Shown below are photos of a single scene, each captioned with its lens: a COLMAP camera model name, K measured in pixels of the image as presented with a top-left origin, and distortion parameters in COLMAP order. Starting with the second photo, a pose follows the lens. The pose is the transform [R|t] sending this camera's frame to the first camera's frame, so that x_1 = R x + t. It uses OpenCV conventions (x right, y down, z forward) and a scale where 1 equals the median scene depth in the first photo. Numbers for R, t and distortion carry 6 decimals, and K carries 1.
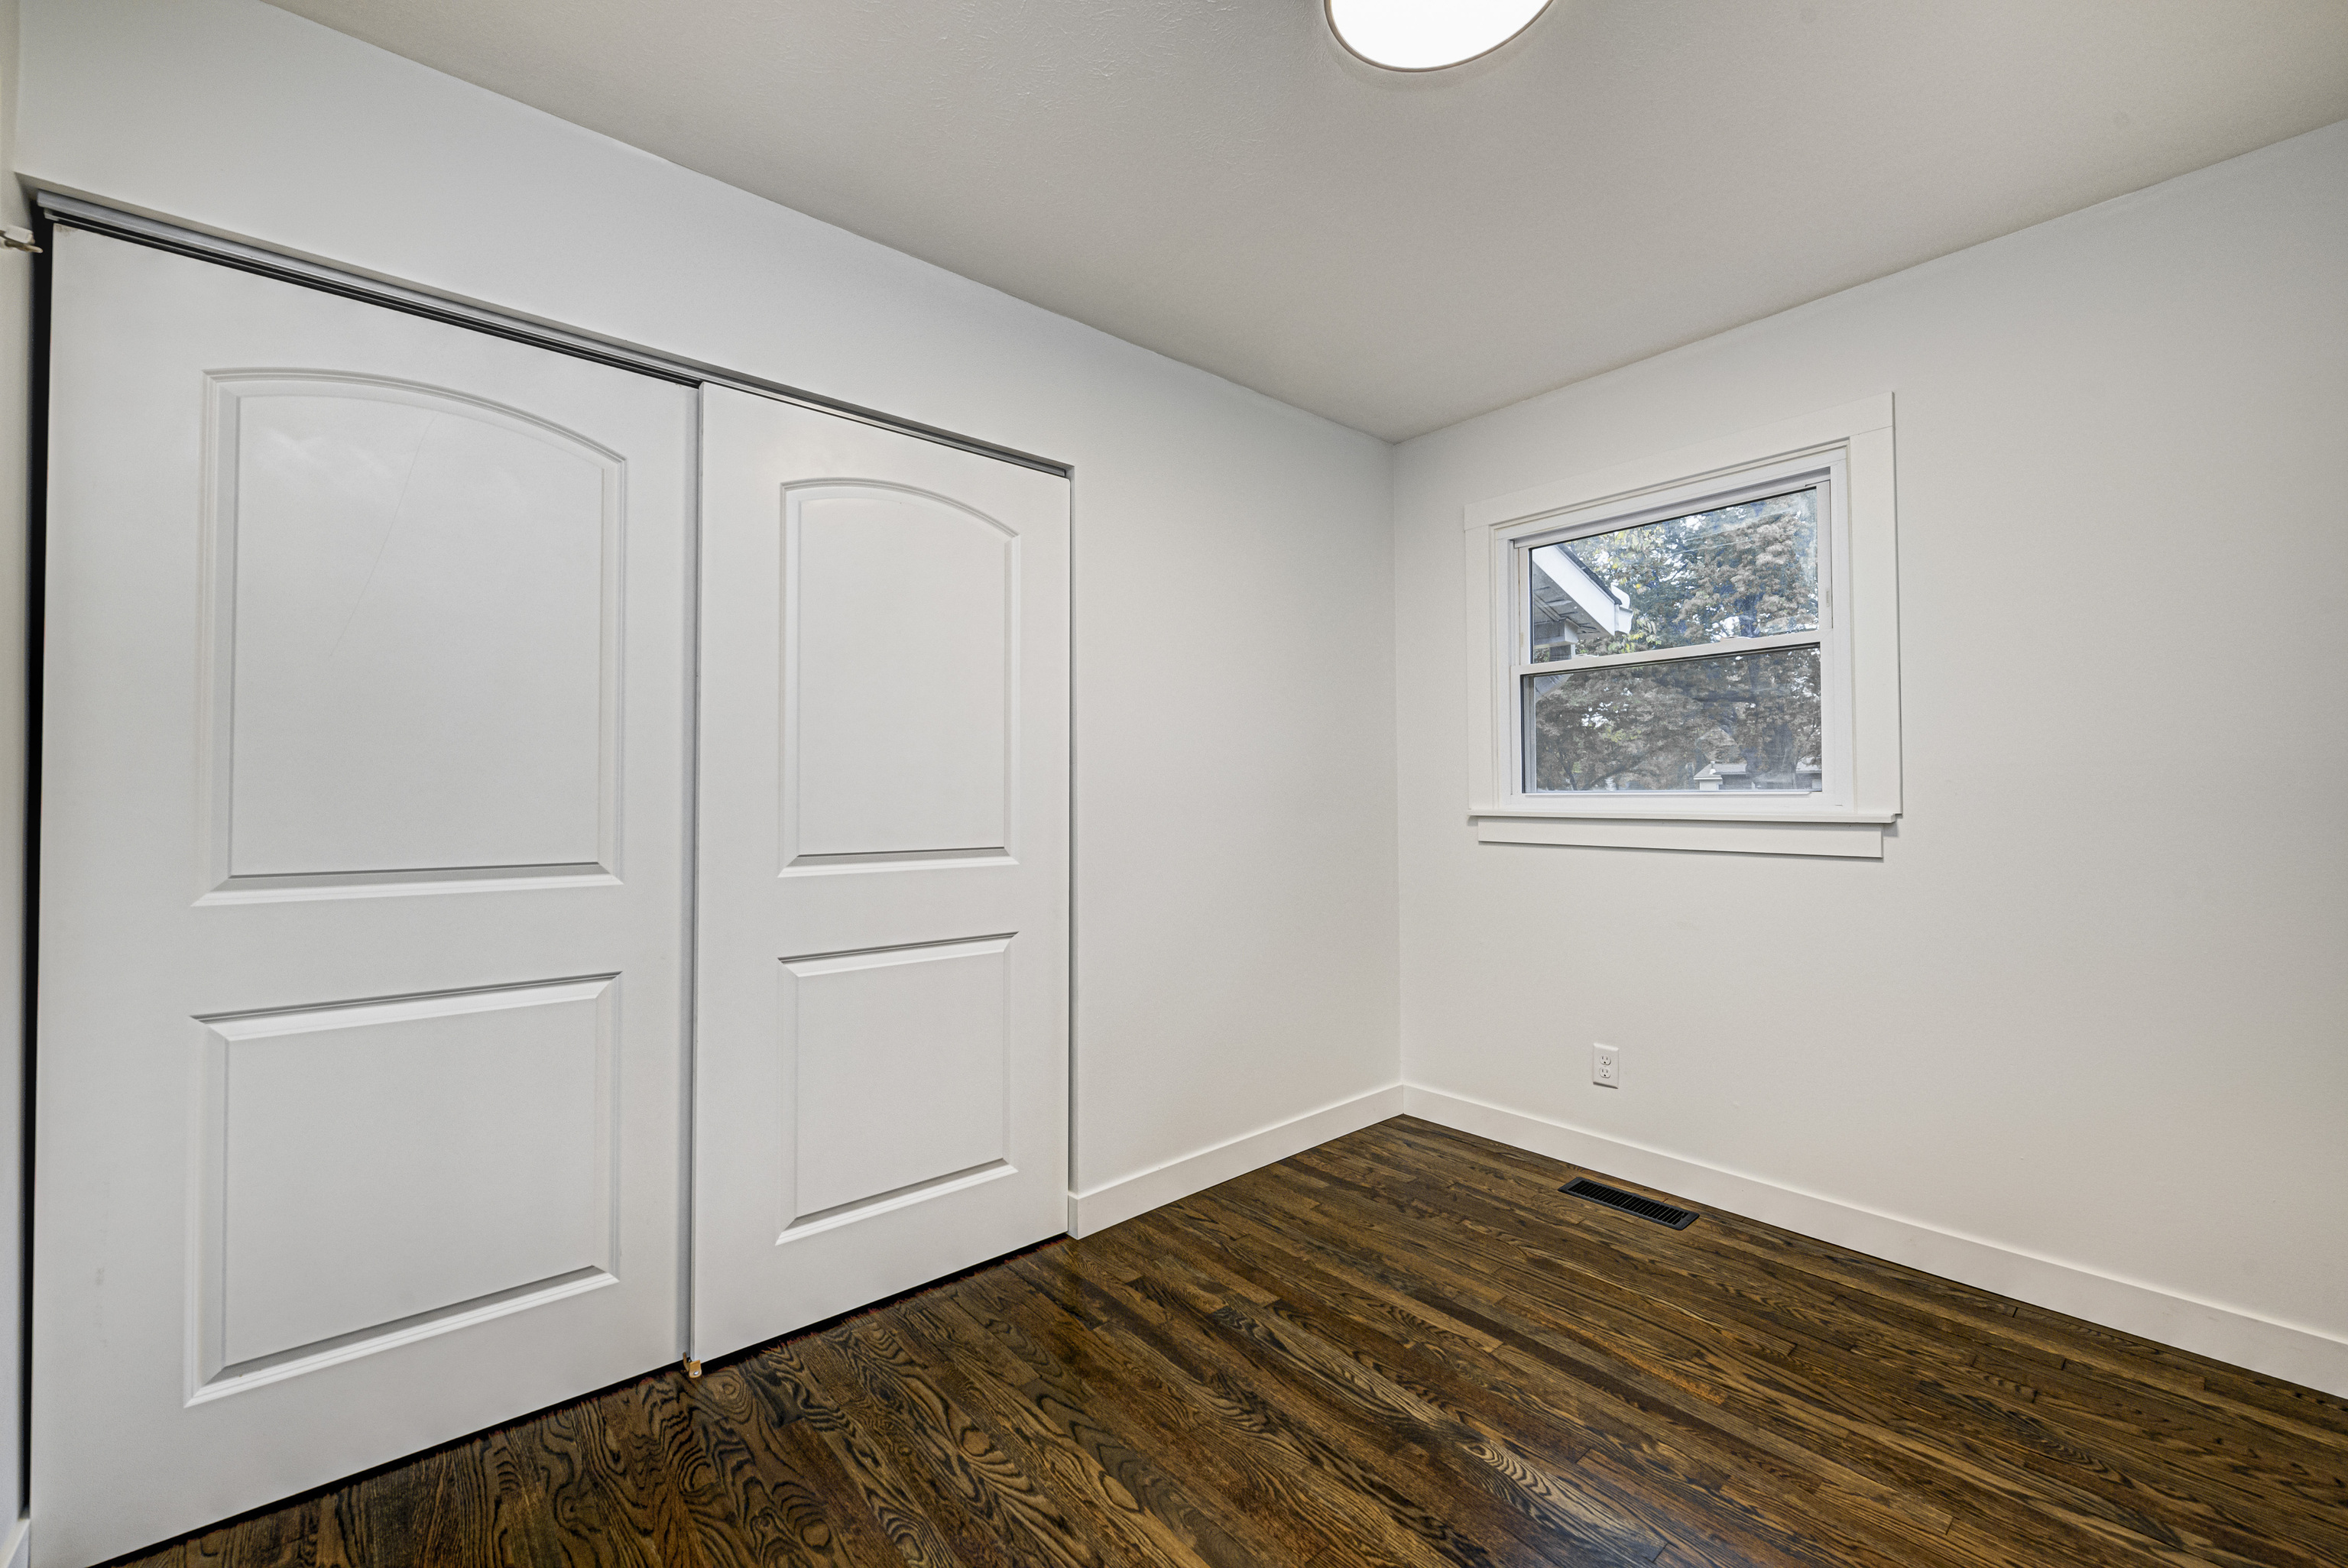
lens RADIAL K [[934.4, 0, 1178.6], [0, 934.4, 788.8], [0, 0, 1]] dist [0.001708, -0.002438]
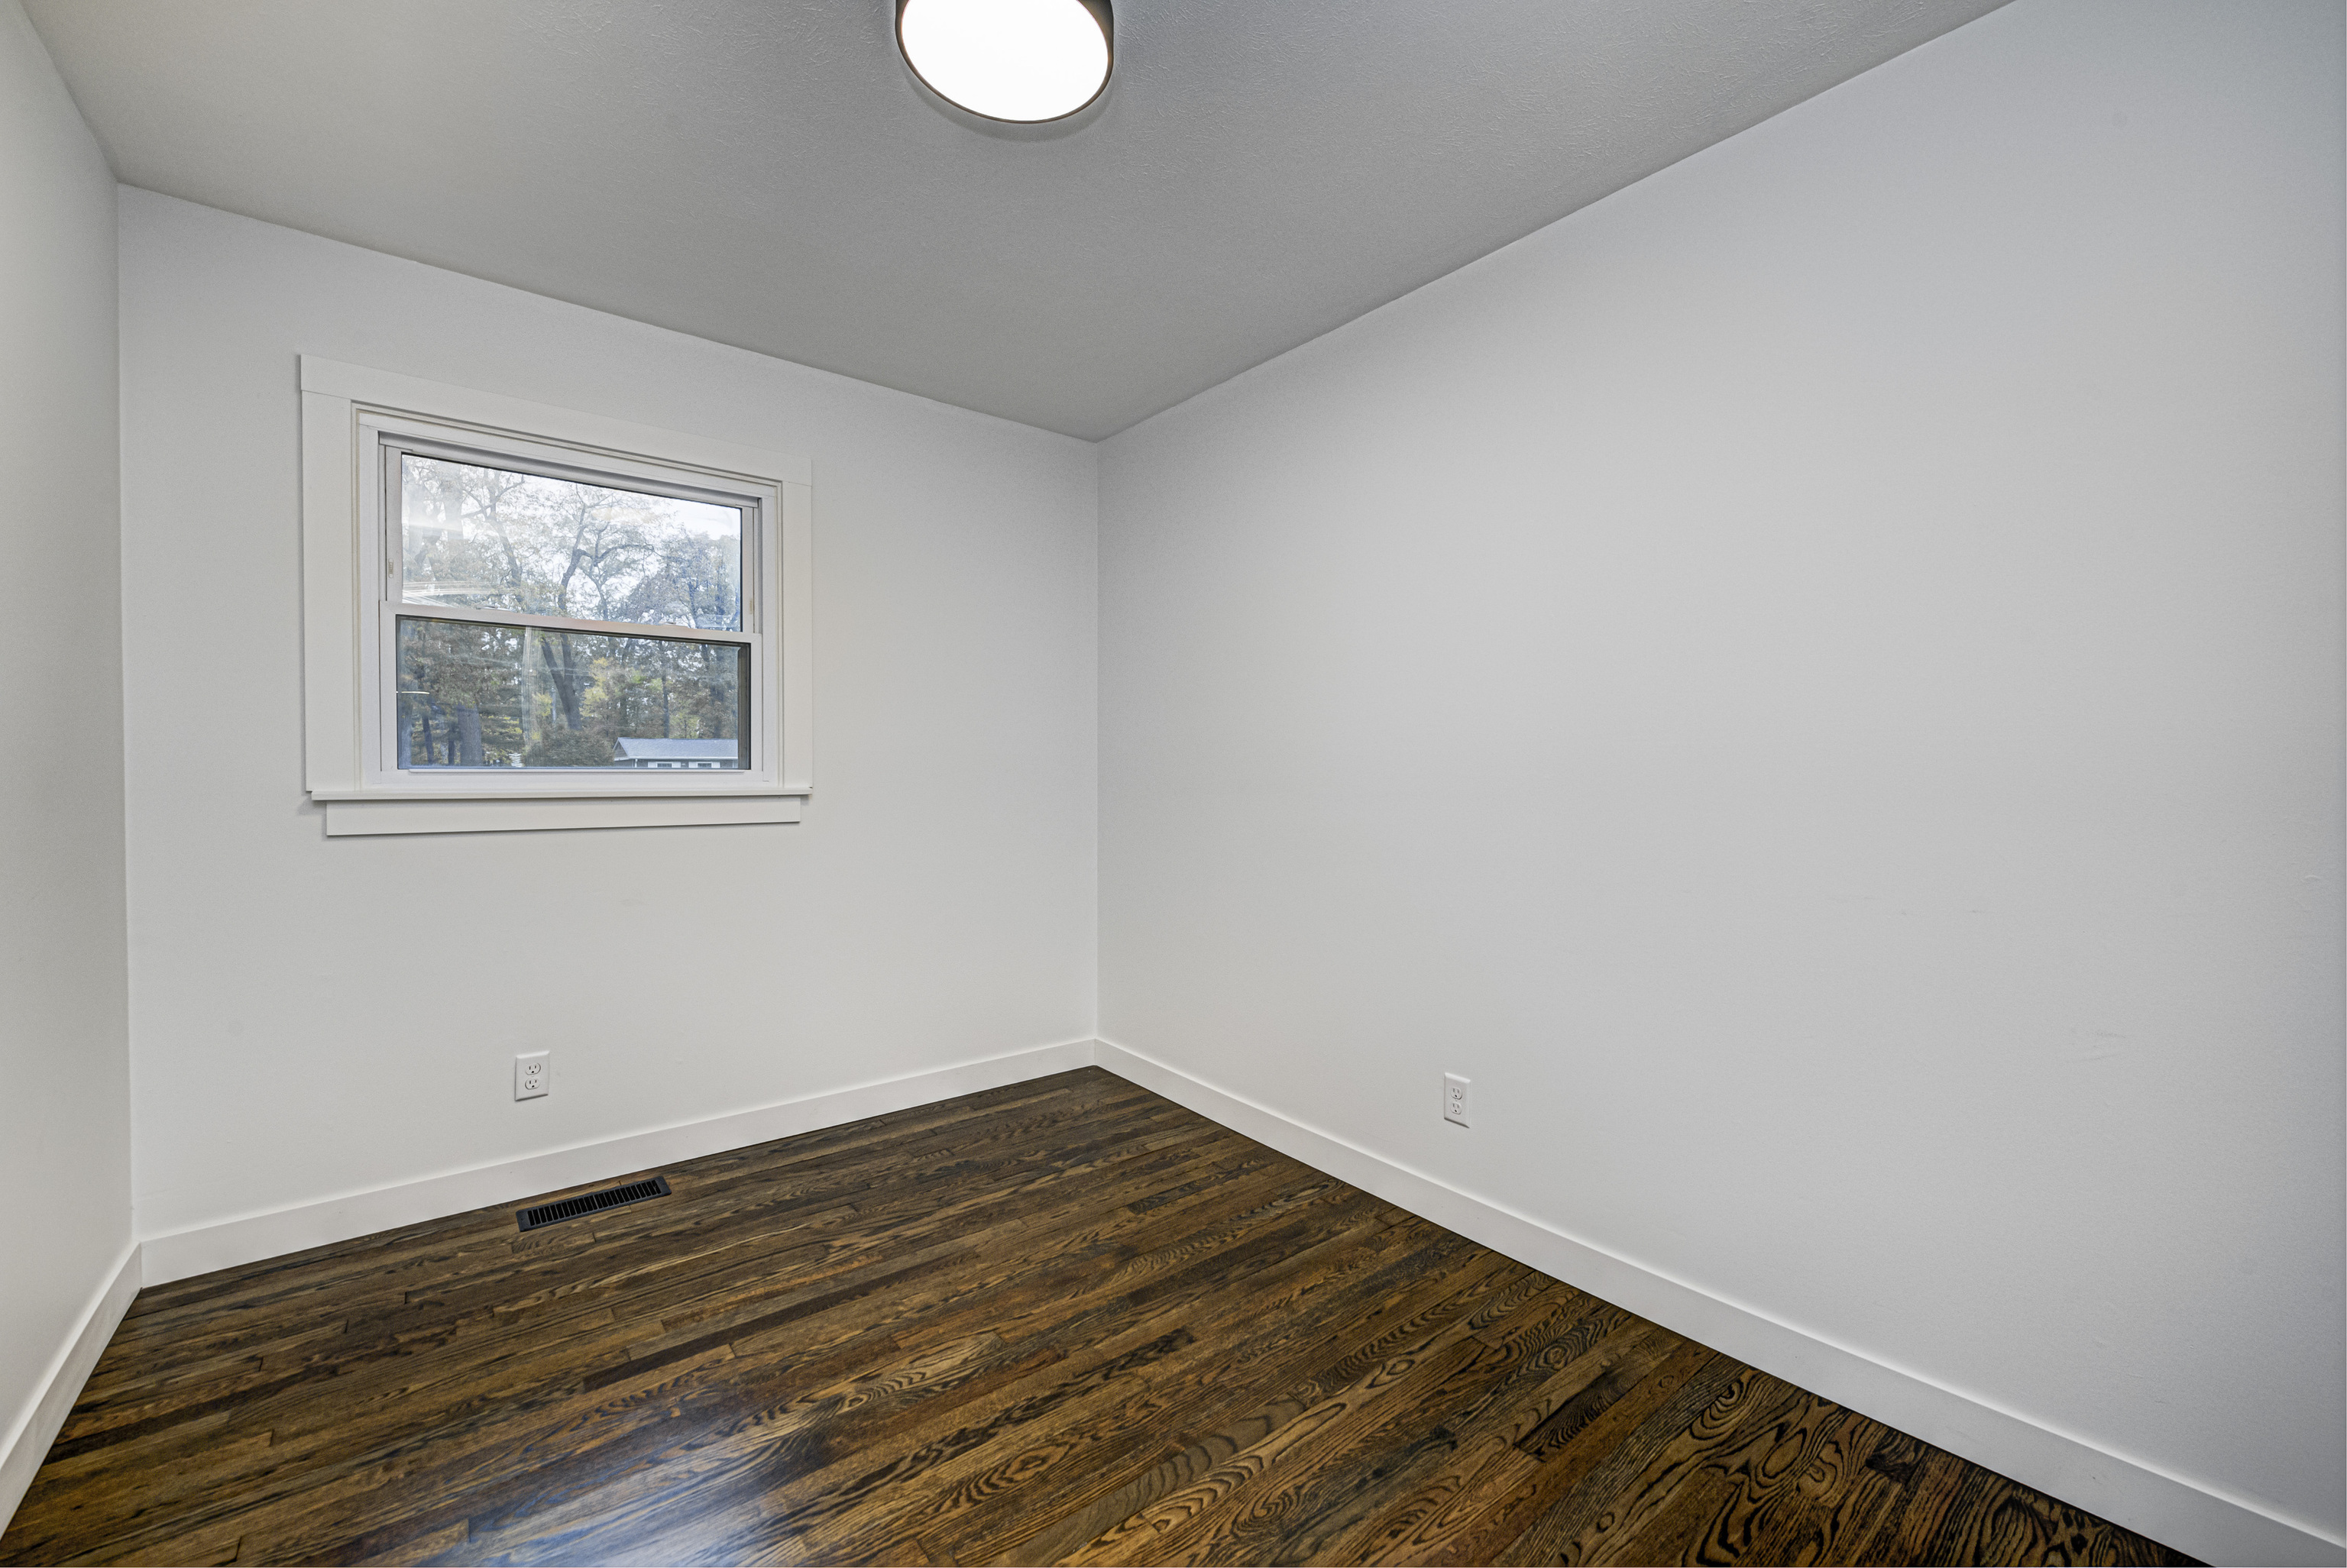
lens RADIAL K [[934.0, 0, 1178.5], [0, 934.0, 778.0], [0, 0, 1]] dist [0.001708, -0.002438]
pose [[0.031852, -0.005216, 0.999479, -0.505517], [-0.010204, 0.999933, 0.005544, 0.002542], [-0.999440, -0.010375, 0.031797, 0.440631]]
